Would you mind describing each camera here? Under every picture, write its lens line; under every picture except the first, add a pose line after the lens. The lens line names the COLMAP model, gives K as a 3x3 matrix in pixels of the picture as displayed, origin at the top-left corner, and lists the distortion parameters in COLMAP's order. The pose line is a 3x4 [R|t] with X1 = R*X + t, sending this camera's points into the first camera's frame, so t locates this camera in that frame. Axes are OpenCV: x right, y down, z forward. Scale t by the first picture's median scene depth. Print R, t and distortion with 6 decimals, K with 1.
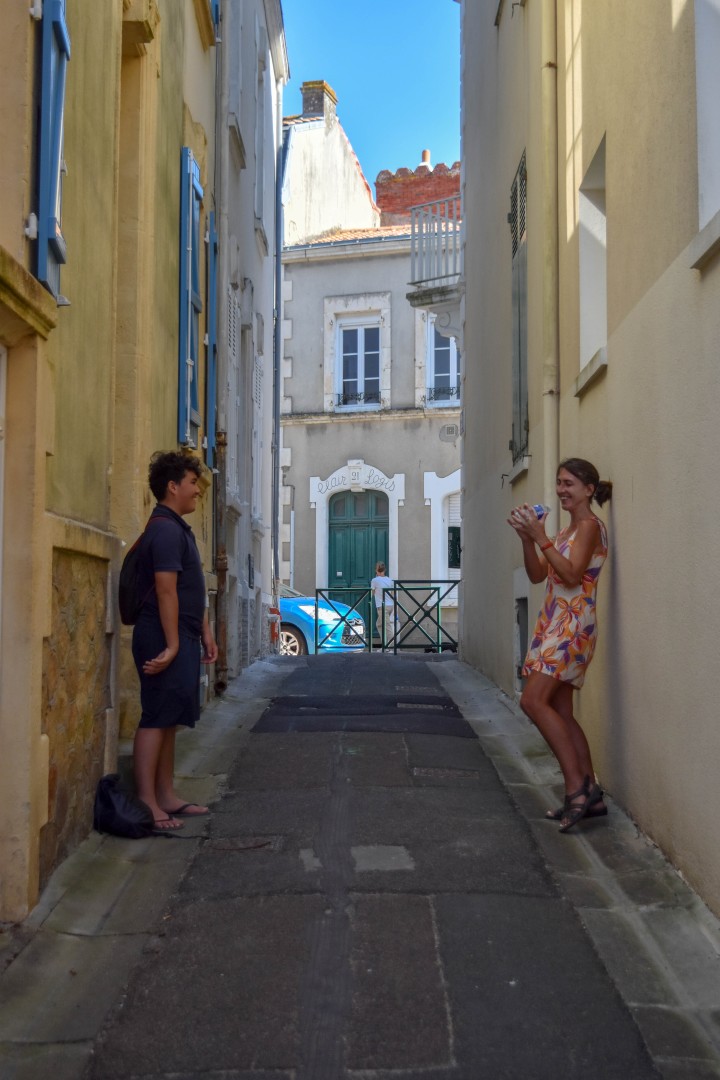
lens RADIAL K [[1552.9, 0, 354.2], [0, 1552.9, 561.3], [0, 0, 1]] dist [-0.017081, 0.053081]
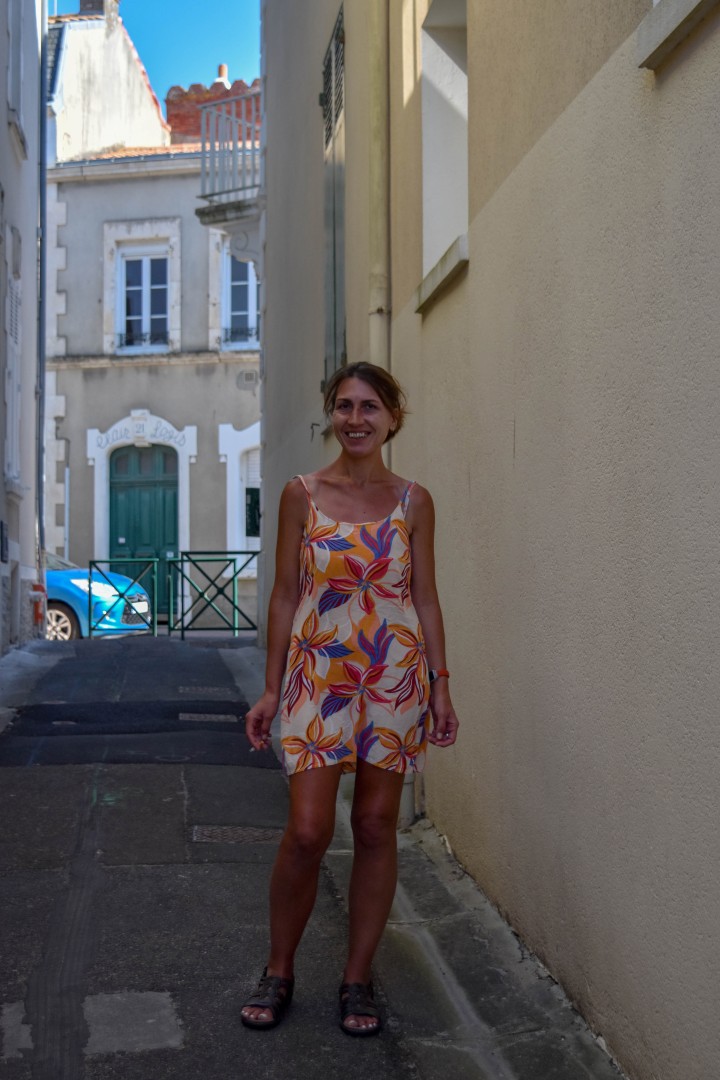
lens RADIAL K [[1637.7, 0, 360.0], [0, 1637.7, 540.0], [0, 0, 1]] dist [-0.005088, -0.051516]
pose [[0.991763, -0.001064, 0.128082, 0.013326], [-0.000356, 0.999939, 0.011065, -0.006143], [-0.128086, -0.011019, 0.991702, 0.178809]]
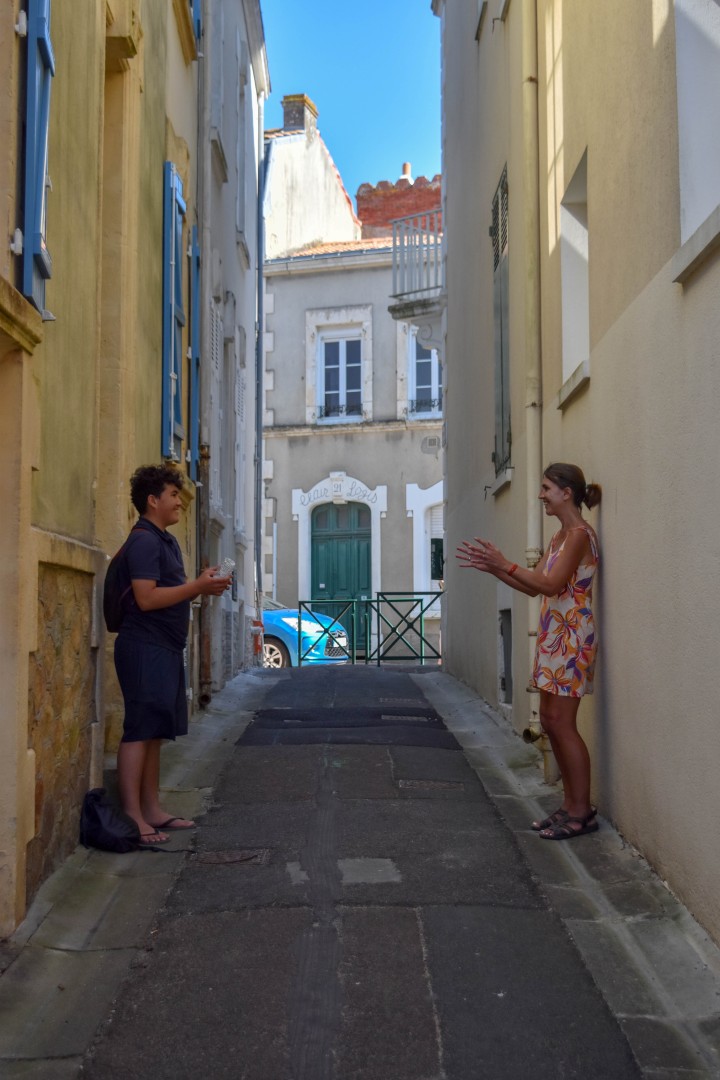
lens RADIAL K [[1552.9, 0, 354.2], [0, 1552.9, 561.3], [0, 0, 1]] dist [-0.017081, 0.053081]
pose [[0.999922, -0.004413, 0.011706, -0.001228], [0.004501, 0.999962, -0.007518, -0.000498], [-0.011672, 0.007570, 0.999903, -0.001520]]
